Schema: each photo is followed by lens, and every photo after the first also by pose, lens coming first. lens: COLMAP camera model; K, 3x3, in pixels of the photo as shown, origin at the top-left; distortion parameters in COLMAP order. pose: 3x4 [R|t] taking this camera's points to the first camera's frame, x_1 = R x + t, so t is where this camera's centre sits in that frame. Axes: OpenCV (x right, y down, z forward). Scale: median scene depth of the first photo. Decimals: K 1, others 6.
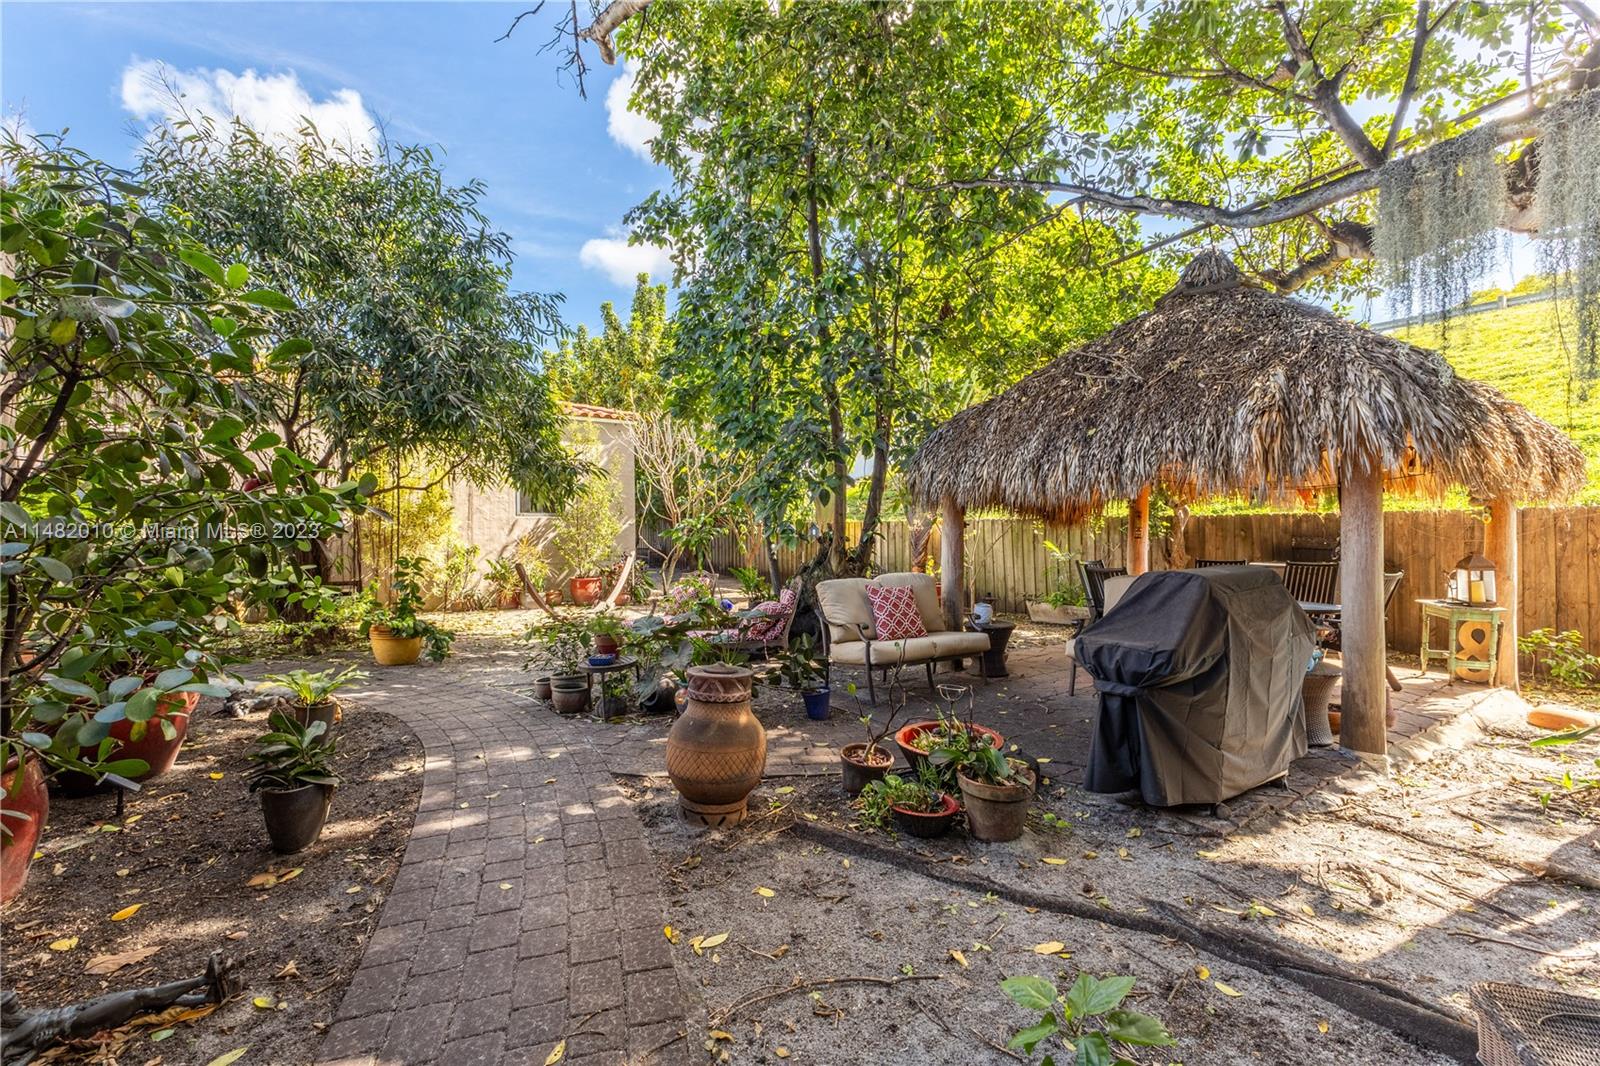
lens RADIAL K [[698.2, 0, 799.6], [0, 698.2, 530.1], [0, 0, 1]] dist [0.008616, 0.001334]
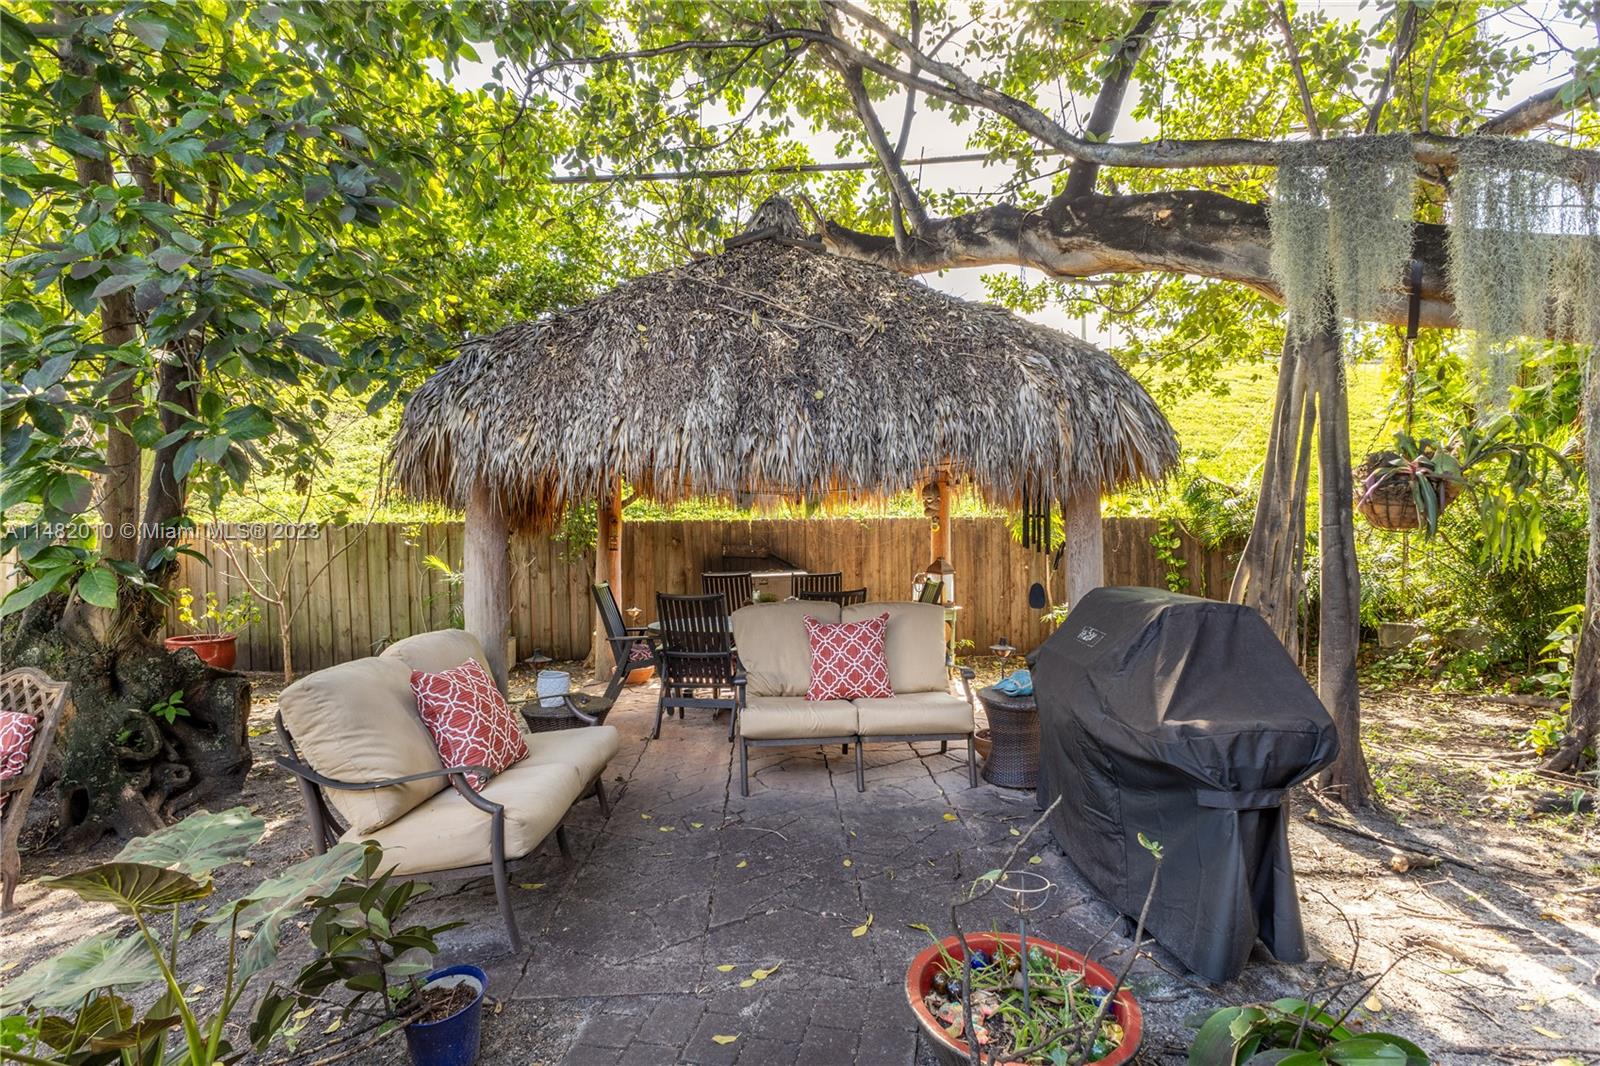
lens RADIAL K [[788.6, 0, 801.0], [0, 788.6, 541.3], [0, 0, 1]] dist [0.004885, 0.000250]
pose [[0.523202, -0.009763, 0.852153, -0.196841], [0.005147, 0.999952, 0.008296, -0.005355], [-0.852193, 0.000046, 0.523227, 0.546003]]
